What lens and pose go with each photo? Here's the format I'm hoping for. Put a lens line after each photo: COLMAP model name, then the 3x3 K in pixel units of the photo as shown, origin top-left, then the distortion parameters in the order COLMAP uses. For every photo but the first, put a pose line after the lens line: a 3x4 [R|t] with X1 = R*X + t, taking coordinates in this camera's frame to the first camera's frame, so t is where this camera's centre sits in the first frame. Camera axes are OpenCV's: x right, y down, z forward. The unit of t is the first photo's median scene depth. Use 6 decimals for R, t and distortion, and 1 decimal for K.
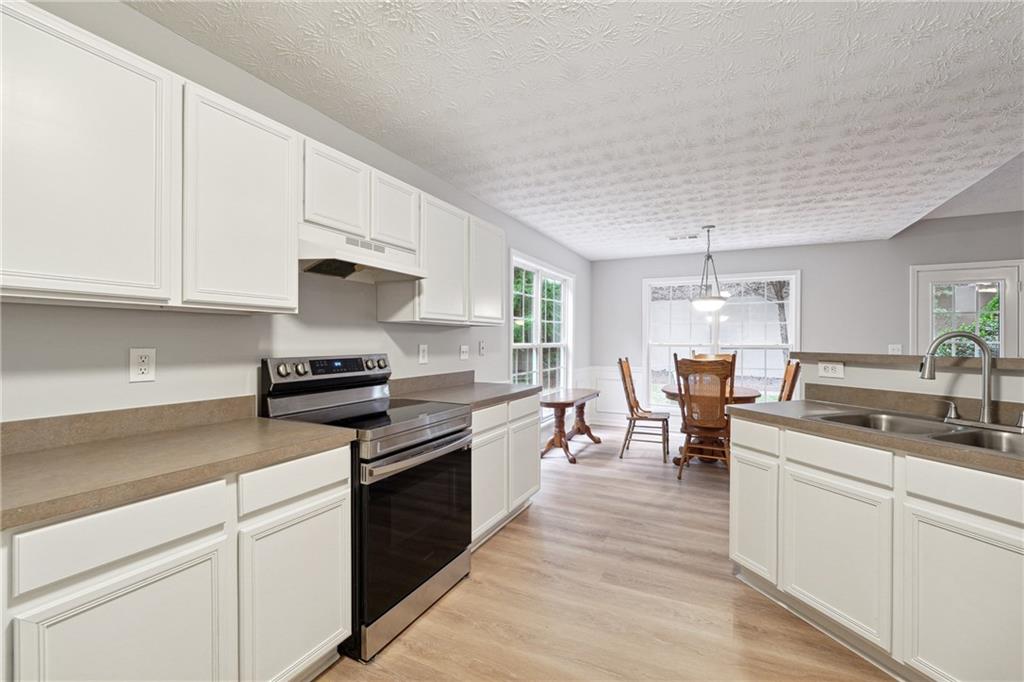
lens RADIAL K [[437.4, 0, 511.8], [0, 437.4, 341.4], [0, 0, 1]] dist [-0.019417, 0.005804]
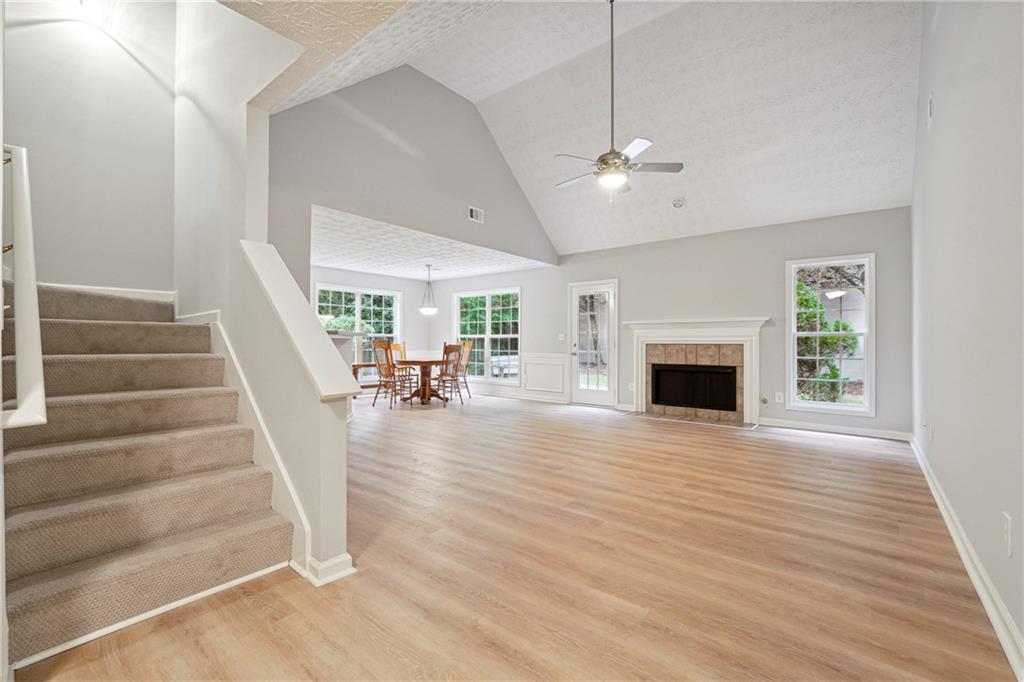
lens RADIAL K [[437.4, 0, 512.4], [0, 437.4, 336.1], [0, 0, 1]] dist [-0.019417, 0.005804]
pose [[0.975987, -0.000154, -0.217828, 1.647161], [-0.003059, 0.999891, -0.014416, 0.058849], [0.217806, 0.014737, 0.975881, -0.877724]]
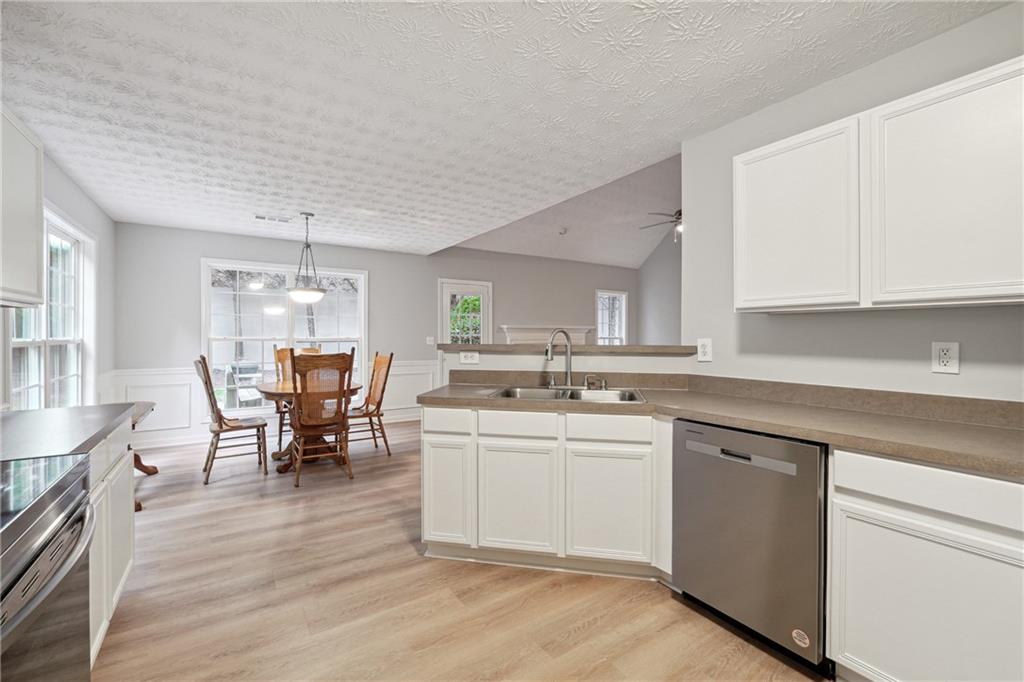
lens RADIAL K [[437.4, 0, 510.6], [0, 437.4, 336.6], [0, 0, 1]] dist [-0.019417, 0.005804]
pose [[0.499780, -0.004299, 0.866142, -0.212917], [0.000343, 0.999989, 0.004765, -0.000493], [-0.866152, -0.002084, 0.499776, 0.201661]]
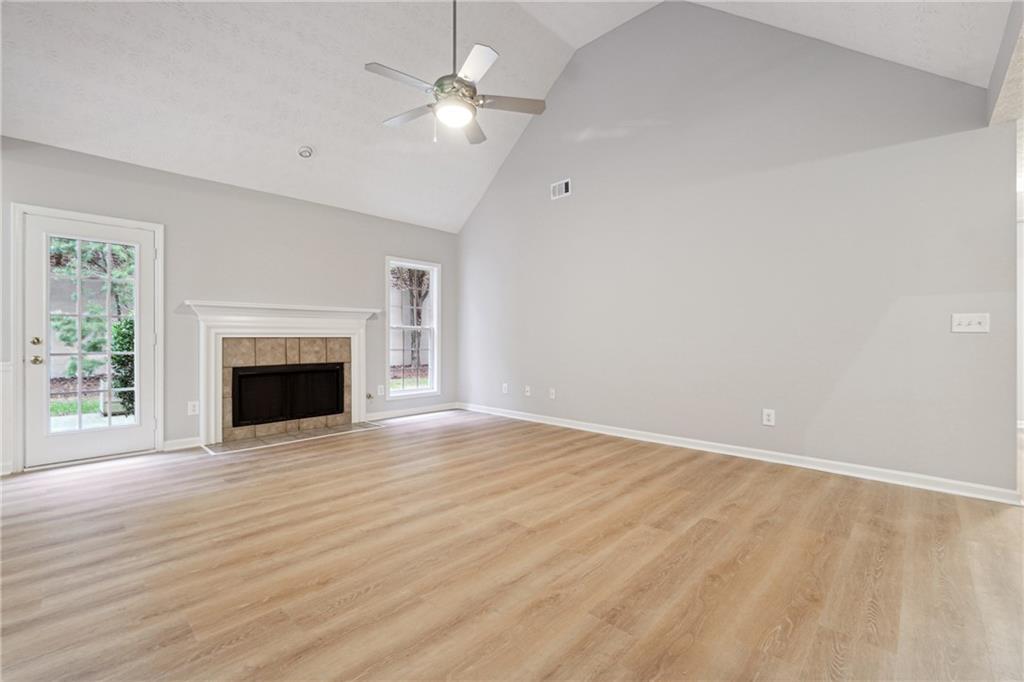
lens RADIAL K [[437.4, 0, 510.6], [0, 437.4, 336.5], [0, 0, 1]] dist [-0.019417, 0.005804]
pose [[0.291292, -0.001614, 0.956633, 0.768929], [-0.000572, 0.999998, 0.001861, 0.056759], [-0.956634, -0.001090, 0.291290, 0.061481]]
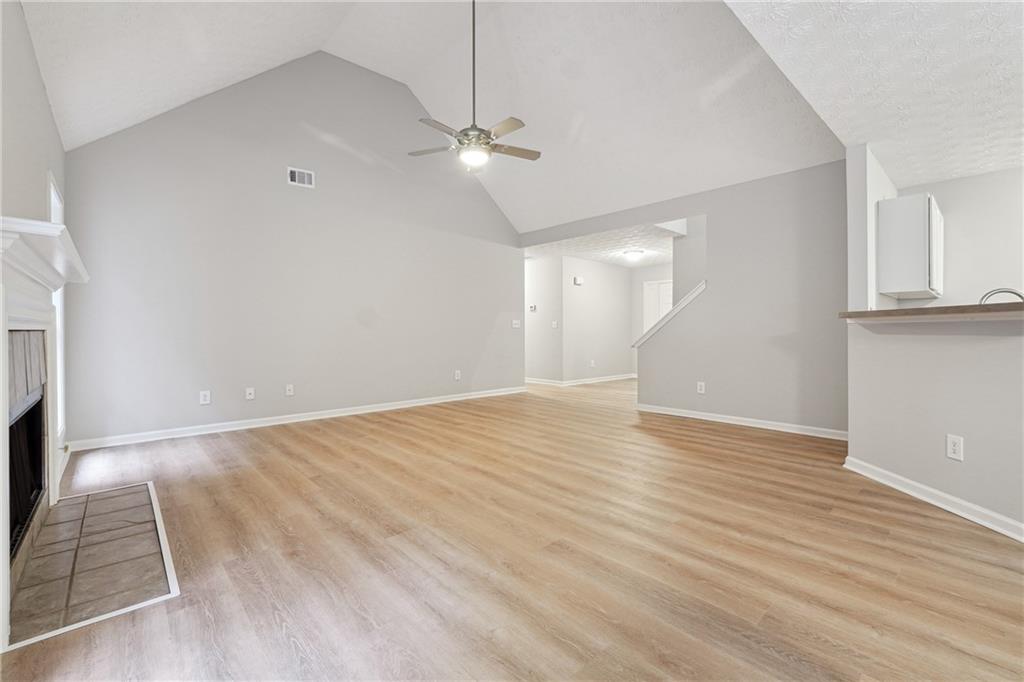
lens RADIAL K [[437.4, 0, 510.0], [0, 437.4, 336.3], [0, 0, 1]] dist [-0.019417, 0.005804]
pose [[-0.933973, -0.004932, 0.357309, 1.118117], [0.000042, 0.999903, 0.013912, 0.062510], [-0.357343, 0.013008, -0.933883, 1.586914]]
